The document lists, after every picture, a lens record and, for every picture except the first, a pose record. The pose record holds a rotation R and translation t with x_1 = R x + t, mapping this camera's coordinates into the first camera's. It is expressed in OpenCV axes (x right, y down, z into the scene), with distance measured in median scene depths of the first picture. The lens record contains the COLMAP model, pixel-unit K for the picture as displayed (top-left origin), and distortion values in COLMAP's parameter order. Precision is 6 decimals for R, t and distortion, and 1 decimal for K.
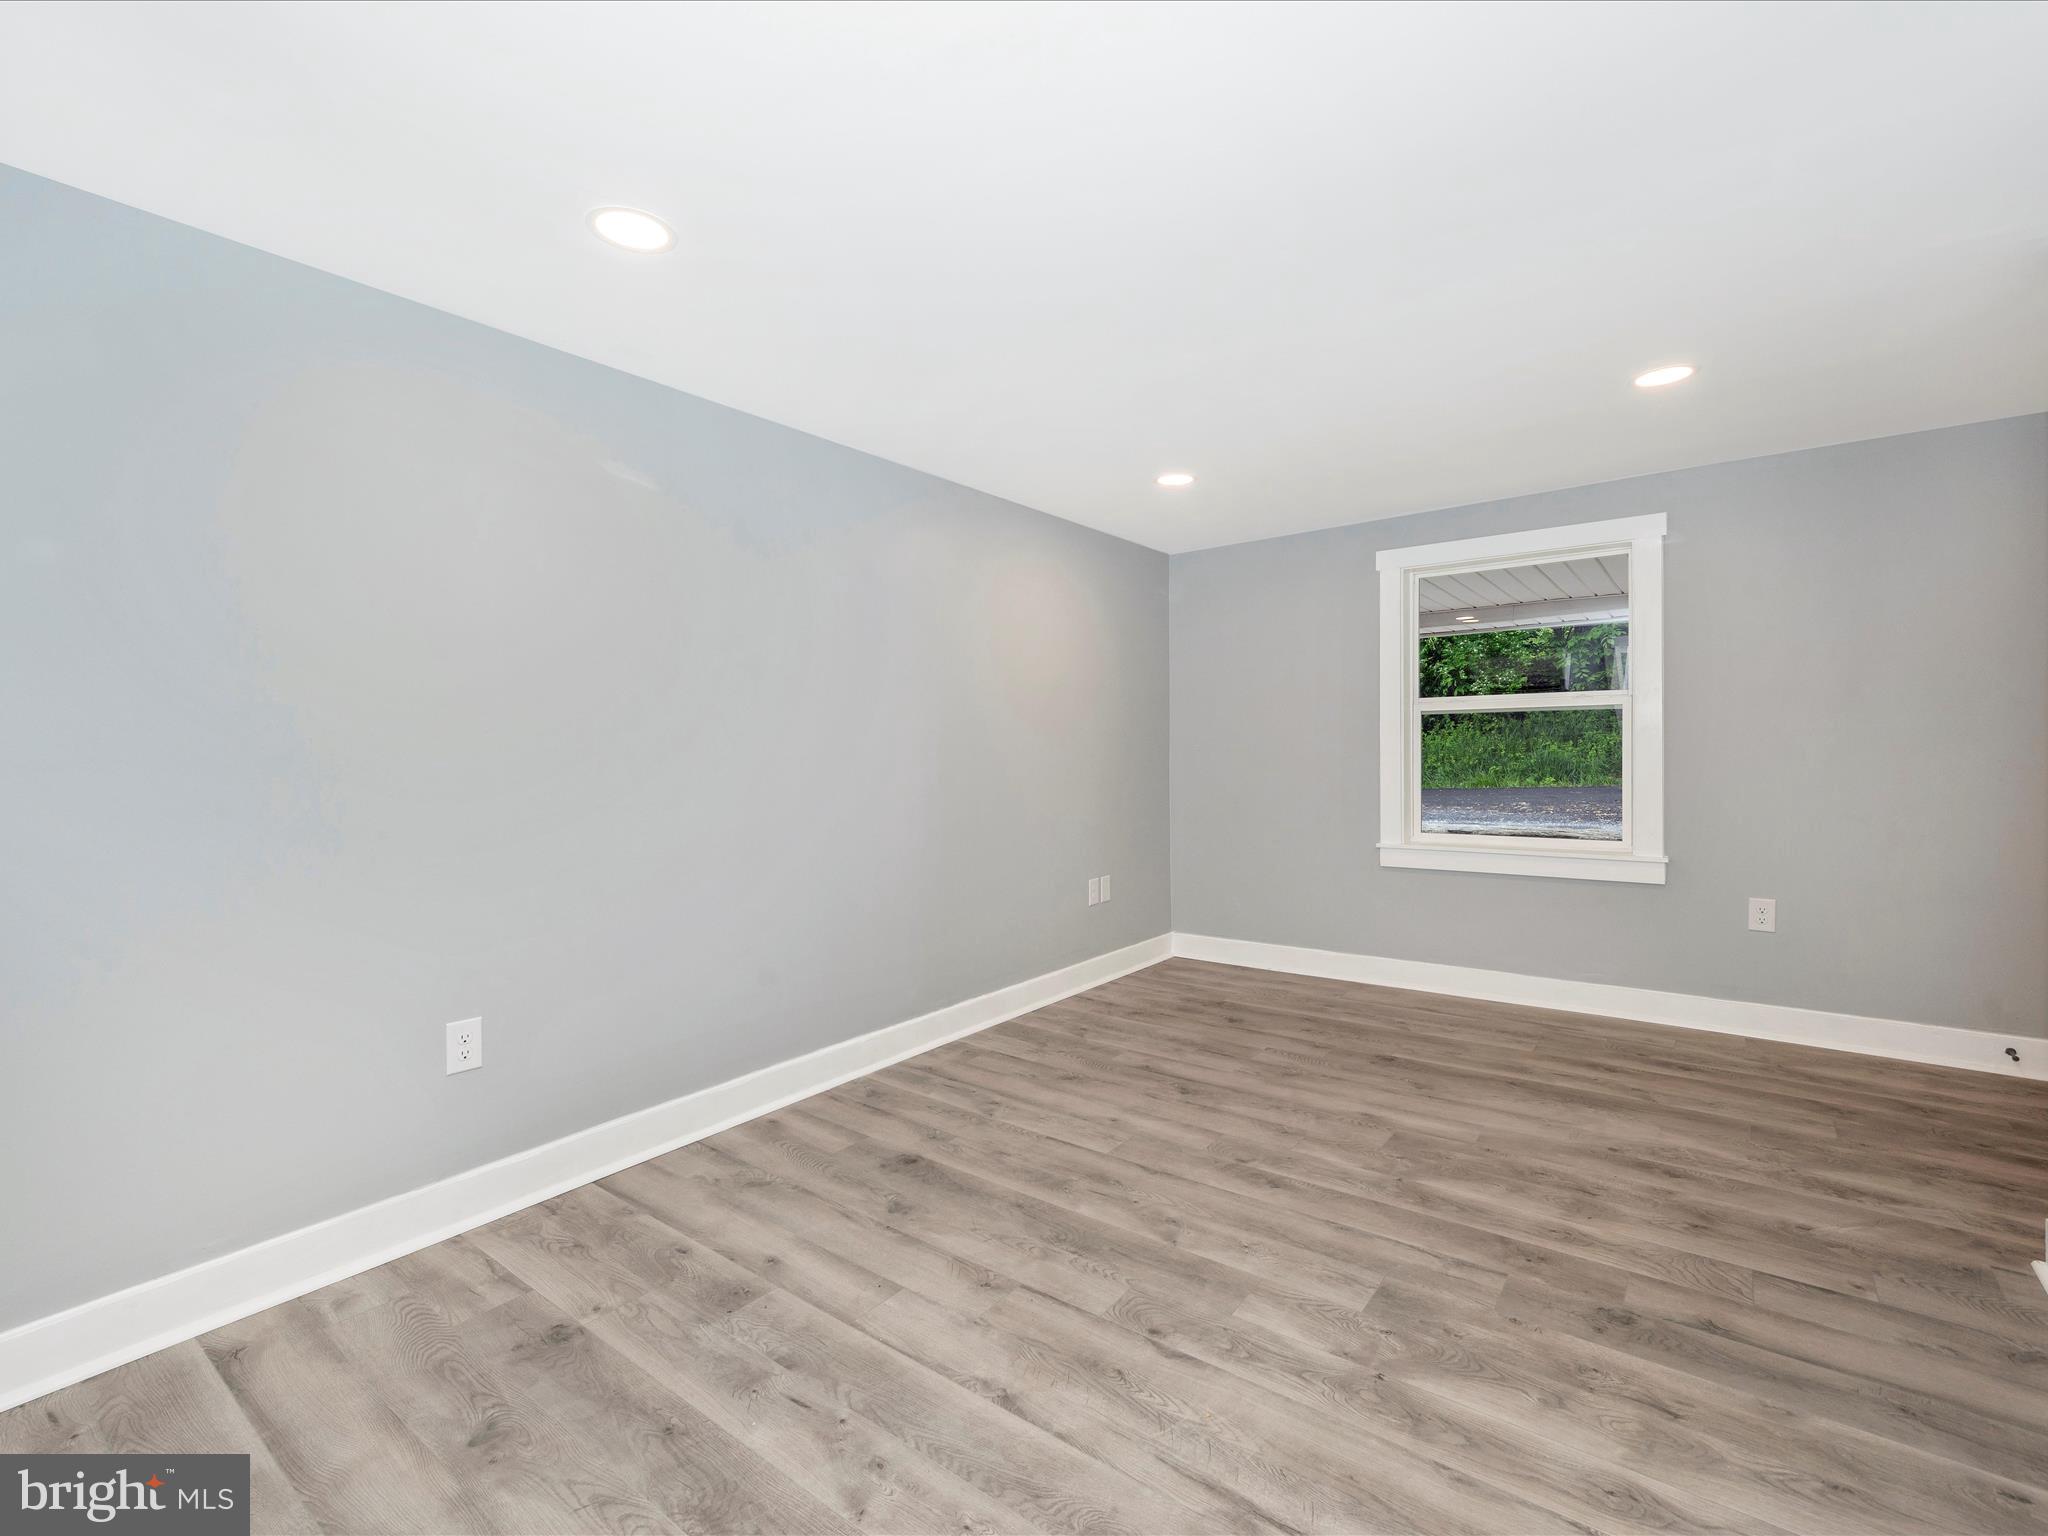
lens RADIAL K [[914.1, 0, 1036.8], [0, 914.1, 737.4], [0, 0, 1]] dist [0.000794, 0.000316]
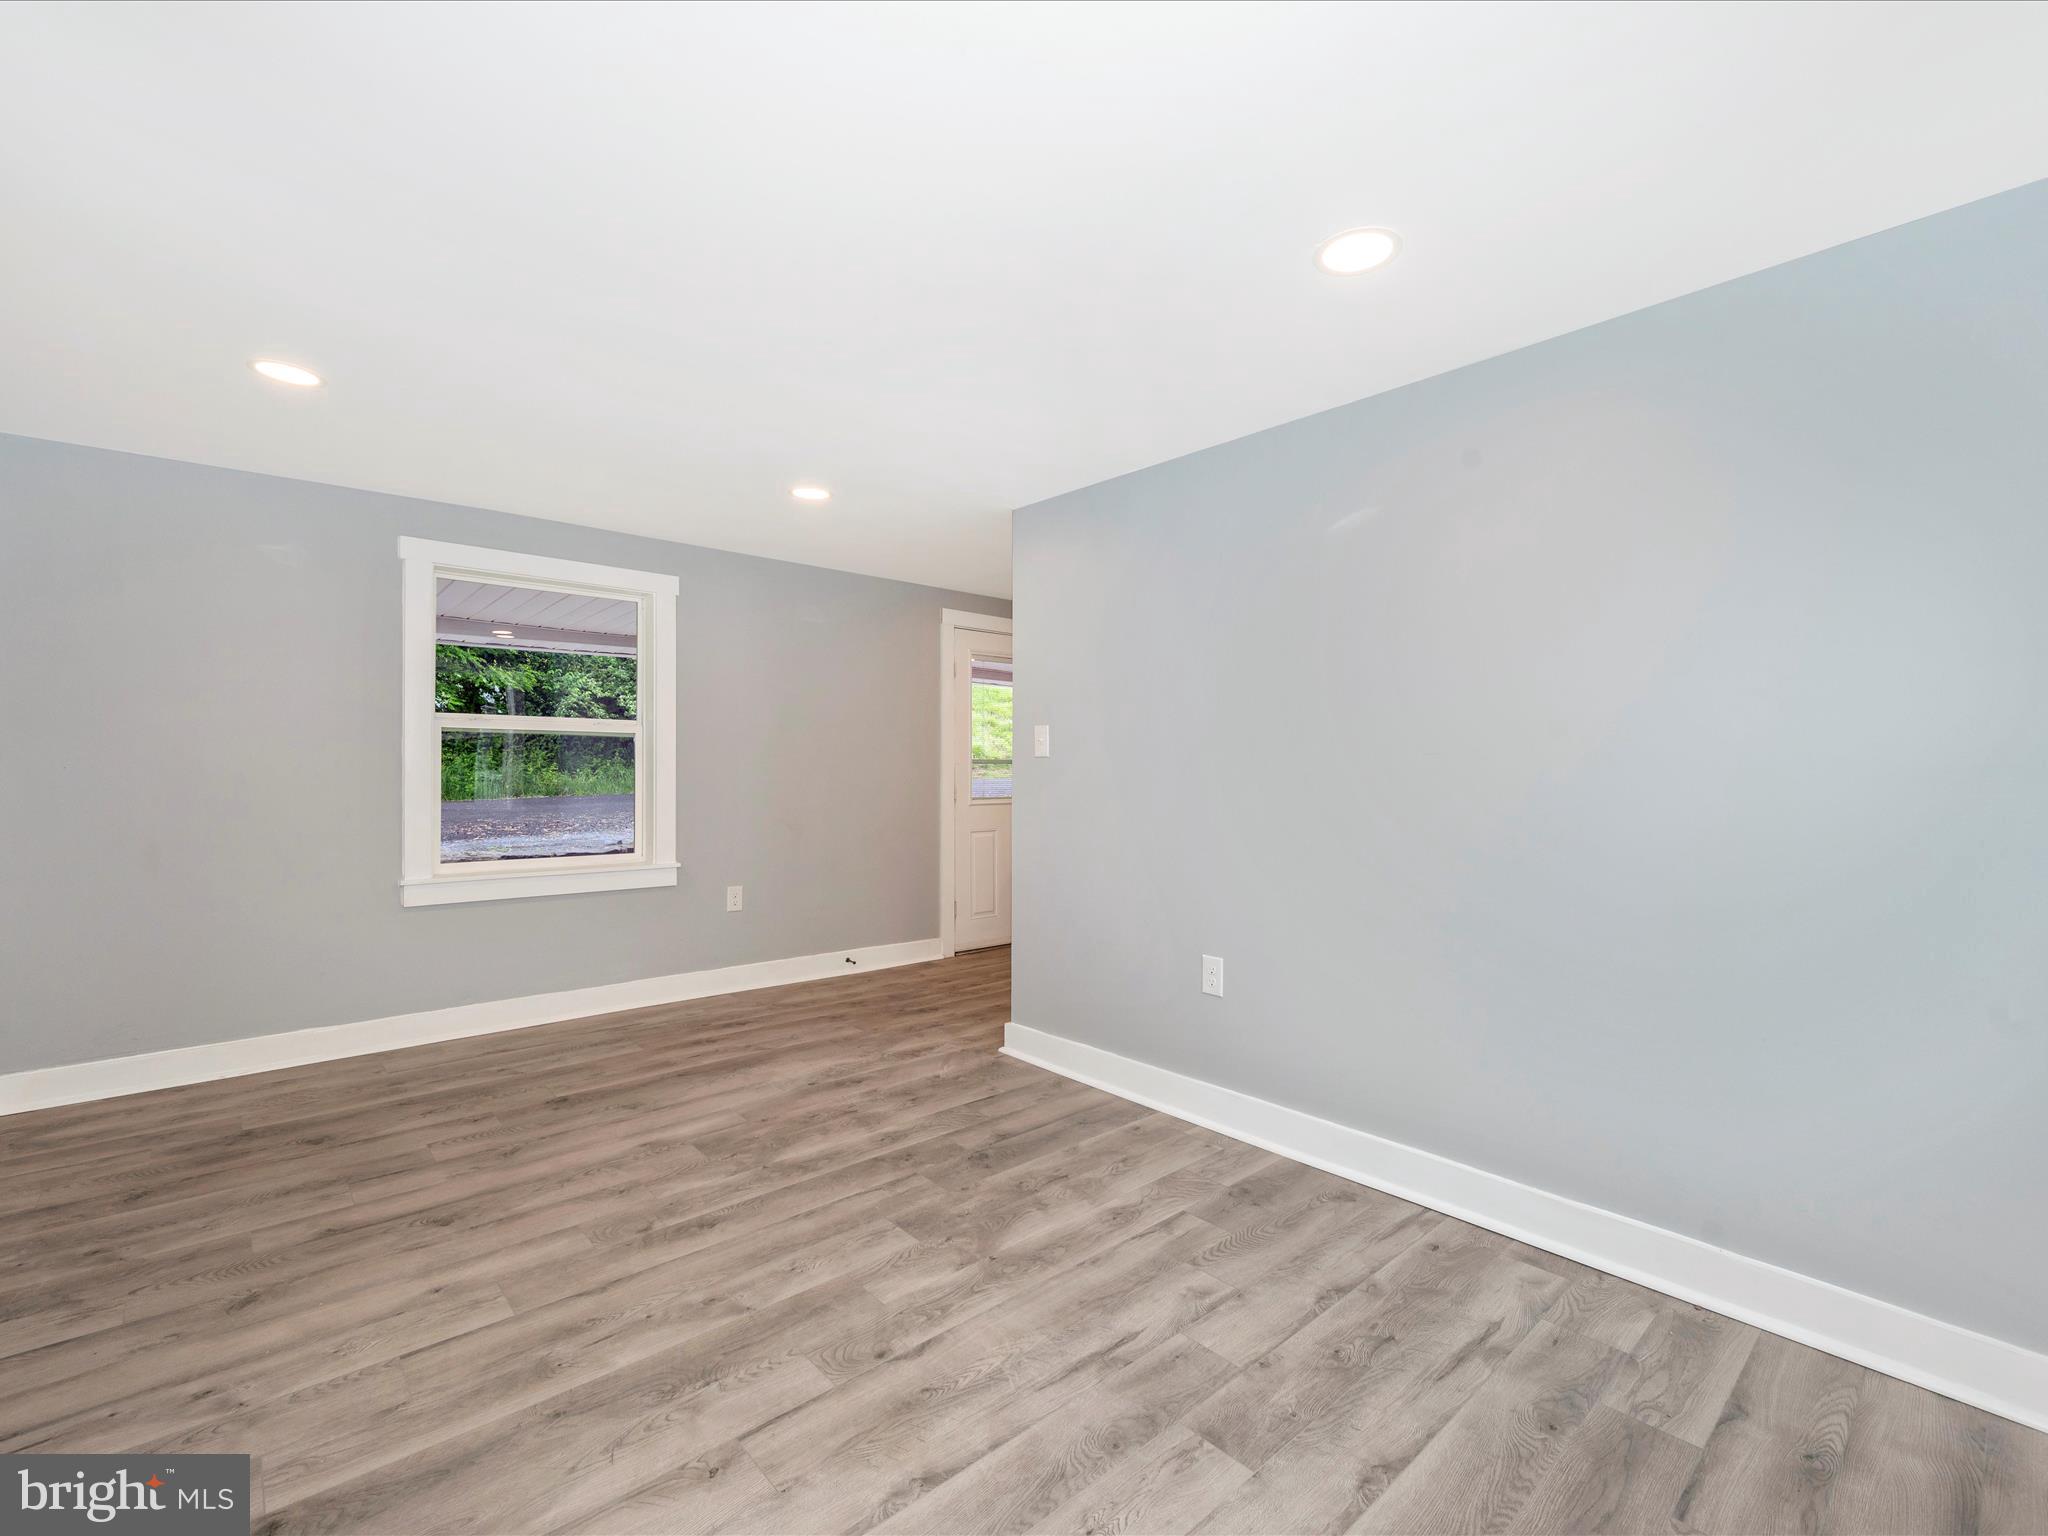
lens RADIAL K [[914.1, 0, 1015.7], [0, 914.1, 765.7], [0, 0, 1]] dist [0.000794, 0.000316]
pose [[0.198843, 0.015685, 0.979906, -0.561301], [-0.023545, 0.999660, -0.011223, 0.008679], [-0.979748, -0.020840, 0.199145, 0.451265]]
